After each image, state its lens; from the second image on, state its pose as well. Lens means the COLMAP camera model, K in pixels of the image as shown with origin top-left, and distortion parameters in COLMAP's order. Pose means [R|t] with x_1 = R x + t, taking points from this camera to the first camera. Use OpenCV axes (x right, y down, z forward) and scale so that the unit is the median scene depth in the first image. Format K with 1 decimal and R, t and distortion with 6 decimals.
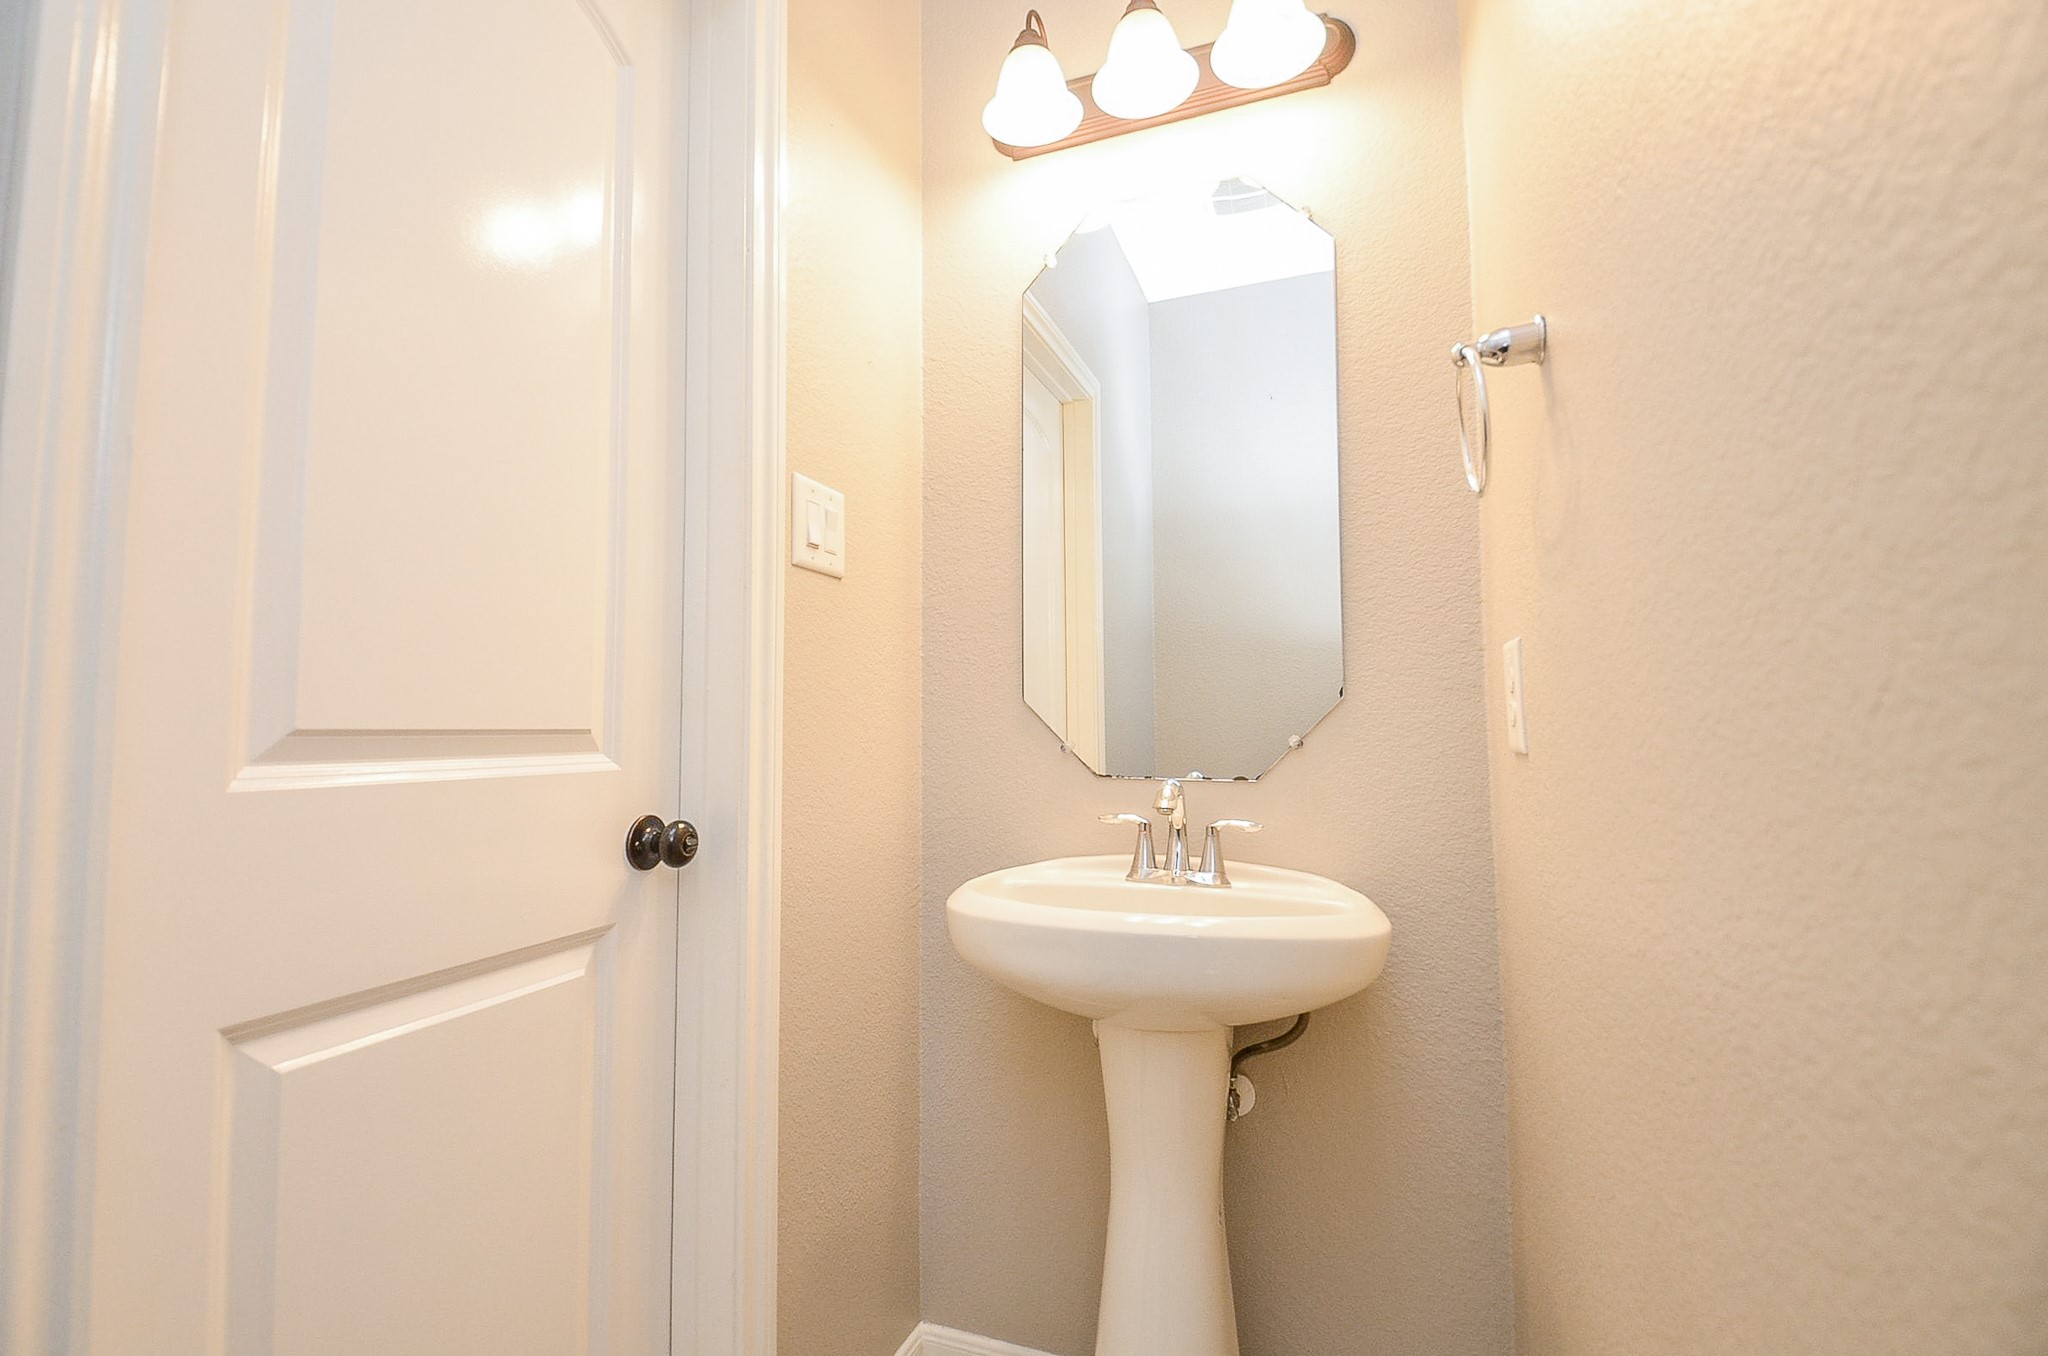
lens RADIAL K [[919.5, 0, 1021.3], [0, 919.5, 667.9], [0, 0, 1]] dist [0.037185, -0.032205]
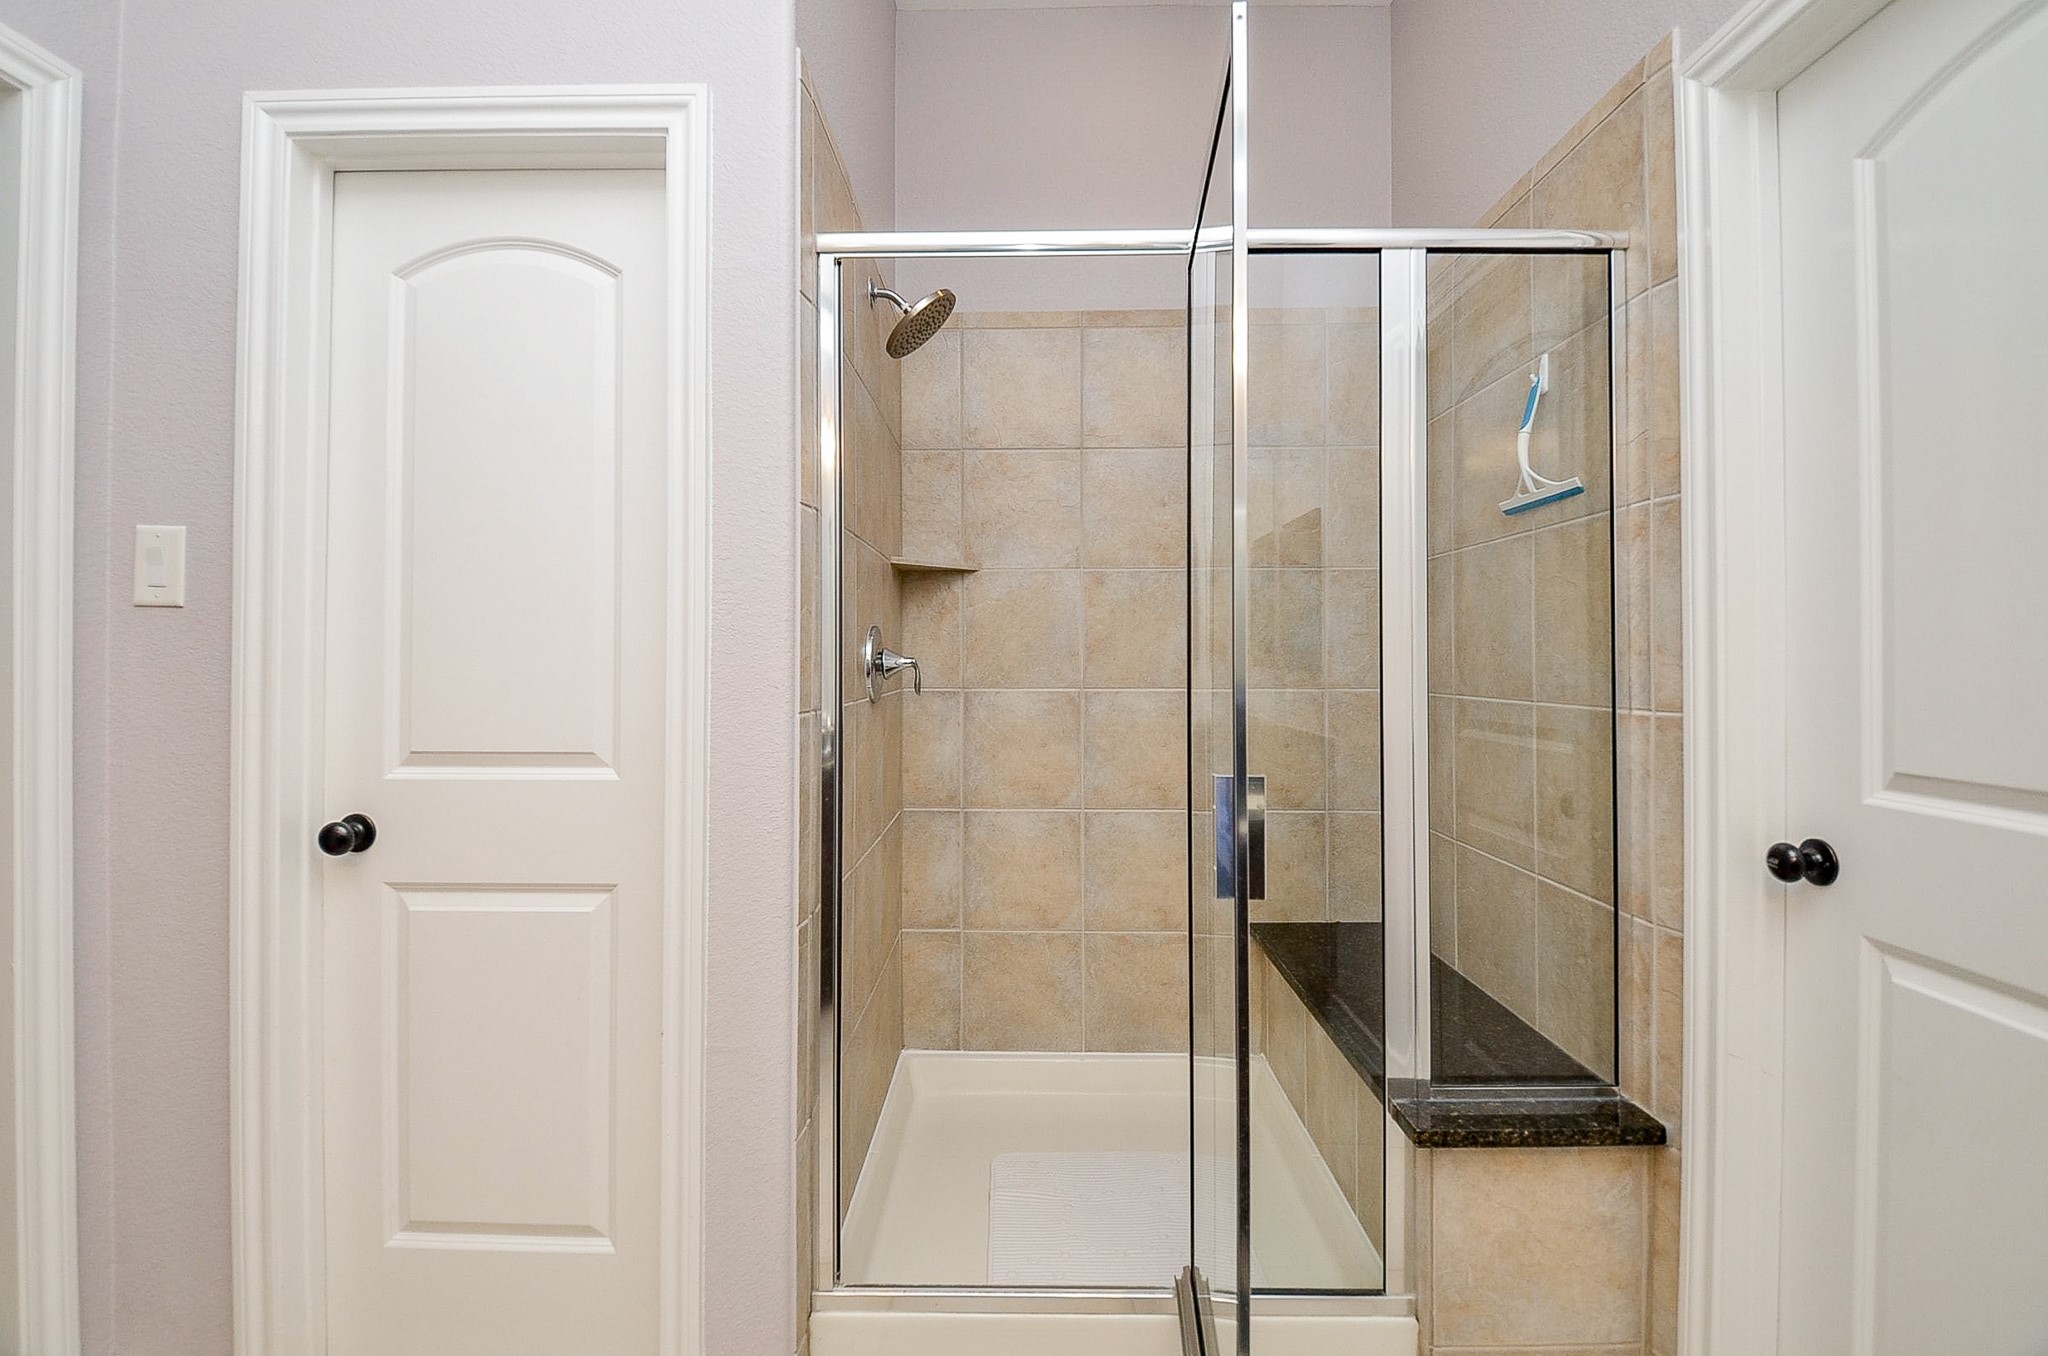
lens RADIAL K [[919.5, 0, 1021.3], [0, 919.5, 667.9], [0, 0, 1]] dist [0.037185, -0.032205]
pose [[0.331777, 0.009707, -0.943308, 1.217258], [0.056429, 0.997952, 0.030116, -0.078961], [0.941669, -0.063222, 0.330550, 1.180910]]
